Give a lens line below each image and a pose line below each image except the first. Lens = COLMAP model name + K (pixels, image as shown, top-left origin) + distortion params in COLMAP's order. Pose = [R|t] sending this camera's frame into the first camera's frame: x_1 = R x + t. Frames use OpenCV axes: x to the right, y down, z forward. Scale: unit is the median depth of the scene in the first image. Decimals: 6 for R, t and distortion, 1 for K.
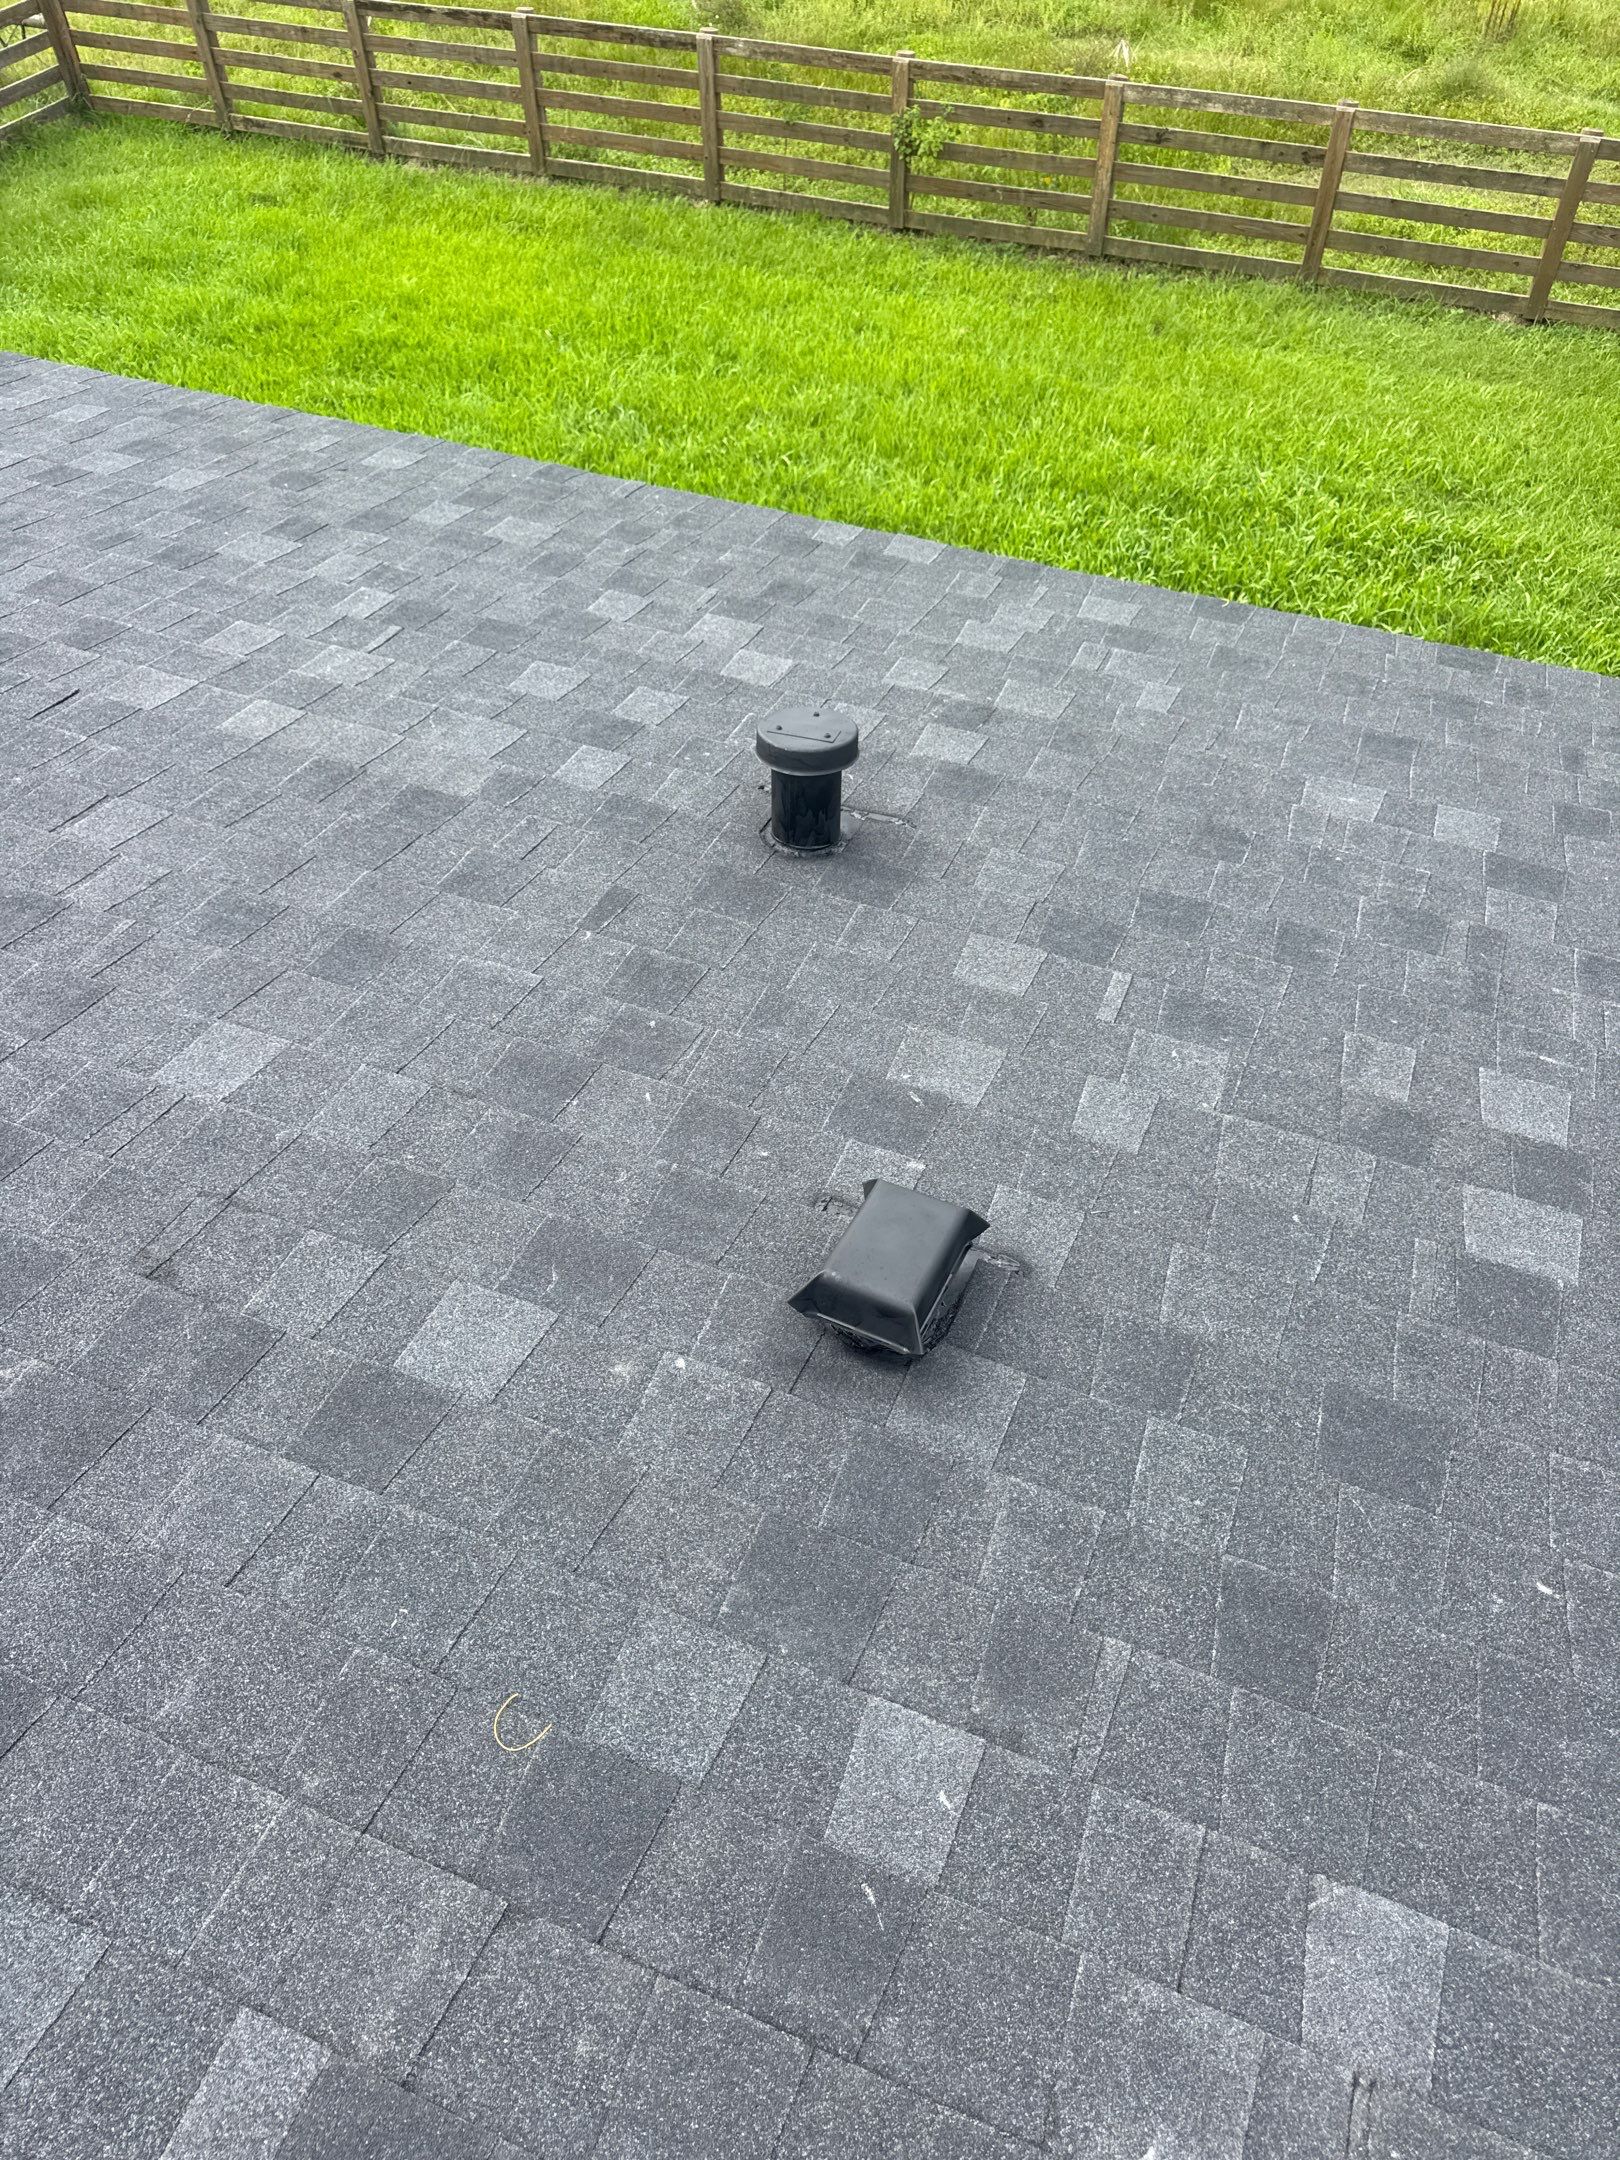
lens RADIAL K [[1576.0, 0, 765.7], [0, 1576.0, 1035.3], [0, 0, 1]] dist [0.011375, -0.016132]
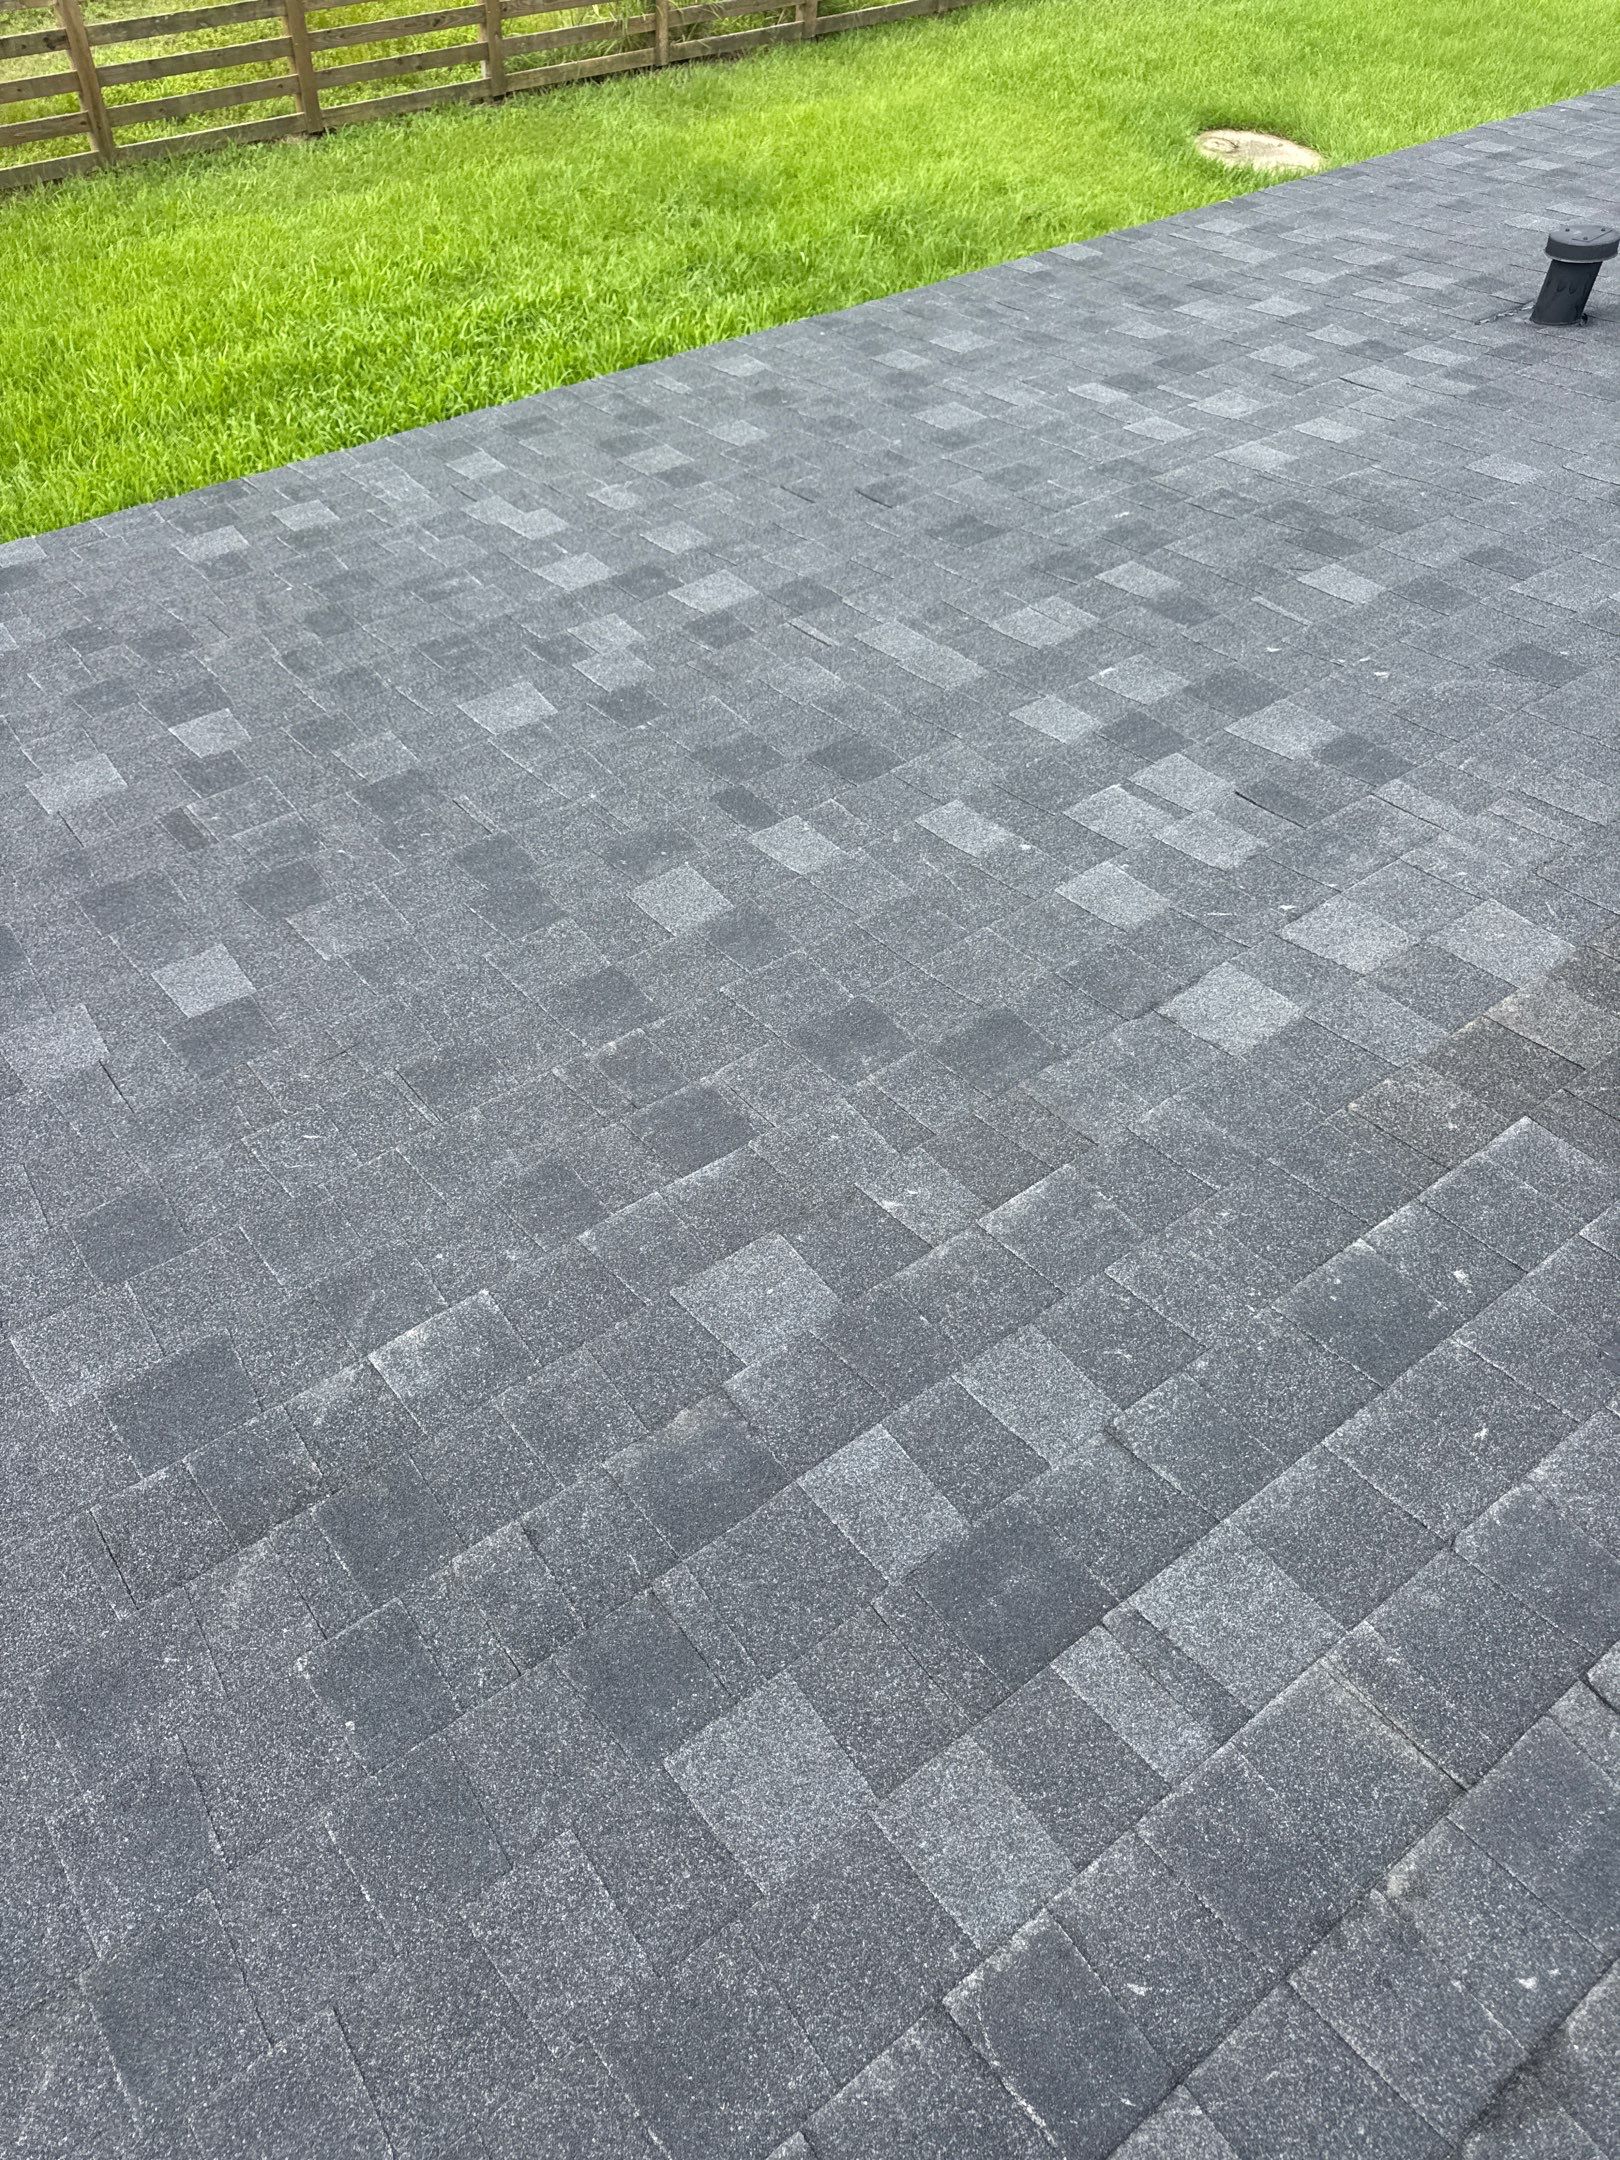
lens RADIAL K [[1542.5, 0, 820.6], [0, 1542.5, 1078.2], [0, 0, 1]] dist [0.008023, -0.010069]
pose [[0.502781, -0.643202, 0.577497, -1.188838], [0.586581, 0.744587, 0.318612, -0.337487], [-0.634928, 0.178557, 0.751654, 0.319439]]
